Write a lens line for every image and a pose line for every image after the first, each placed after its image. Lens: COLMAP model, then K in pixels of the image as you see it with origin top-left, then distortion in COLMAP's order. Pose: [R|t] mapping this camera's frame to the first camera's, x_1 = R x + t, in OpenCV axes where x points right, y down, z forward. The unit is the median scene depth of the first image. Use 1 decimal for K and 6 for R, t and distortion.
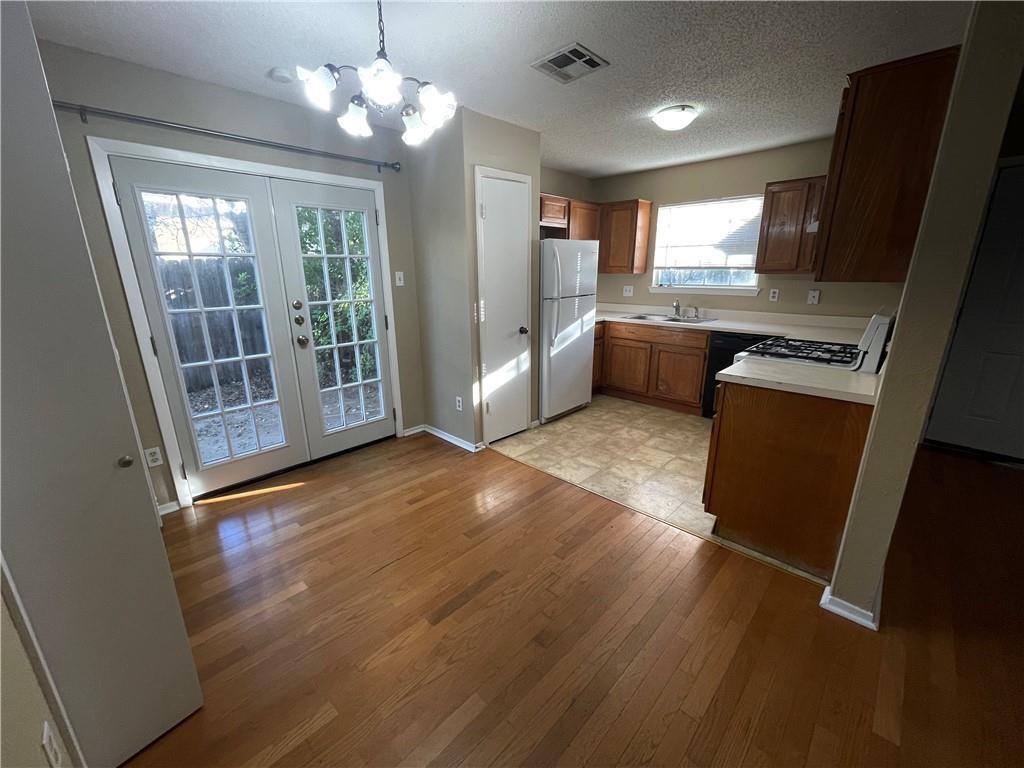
lens RADIAL K [[414.1, 0, 506.0], [0, 414.1, 384.4], [0, 0, 1]] dist [-0.006225, 0.001010]
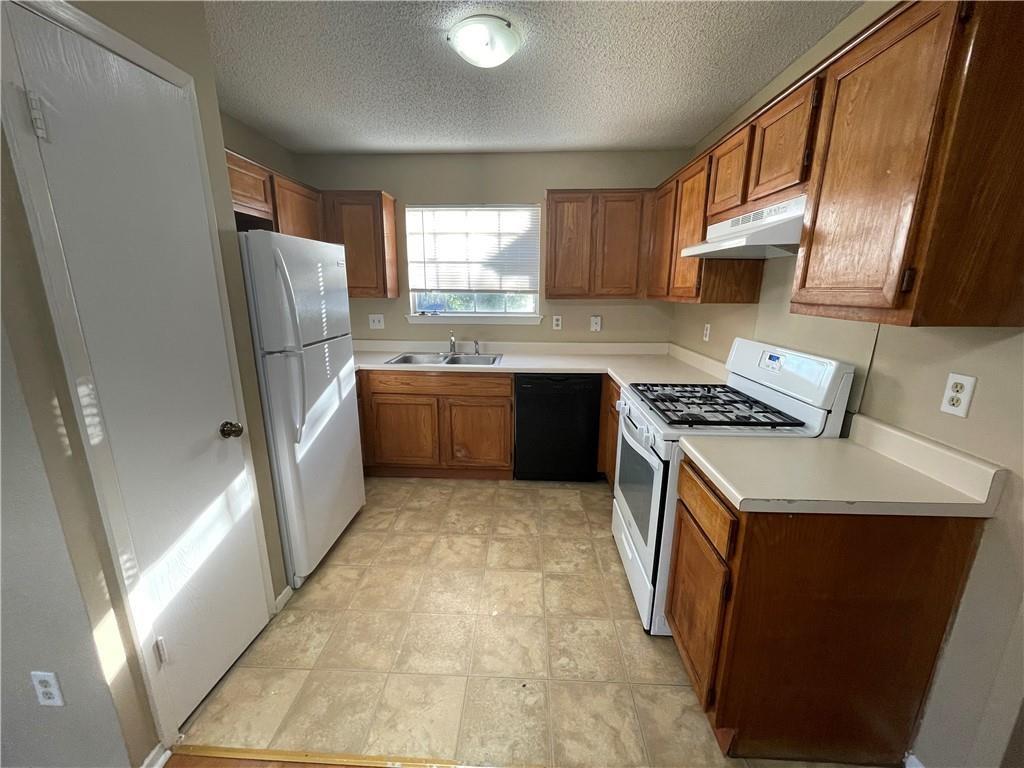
lens RADIAL K [[414.1, 0, 511.6], [0, 414.1, 386.4], [0, 0, 1]] dist [-0.006225, 0.001010]
pose [[0.746074, -0.140532, 0.650864, -0.012488], [0.166940, 0.985733, 0.021475, -0.118562], [-0.644596, 0.092633, 0.758890, 0.410728]]
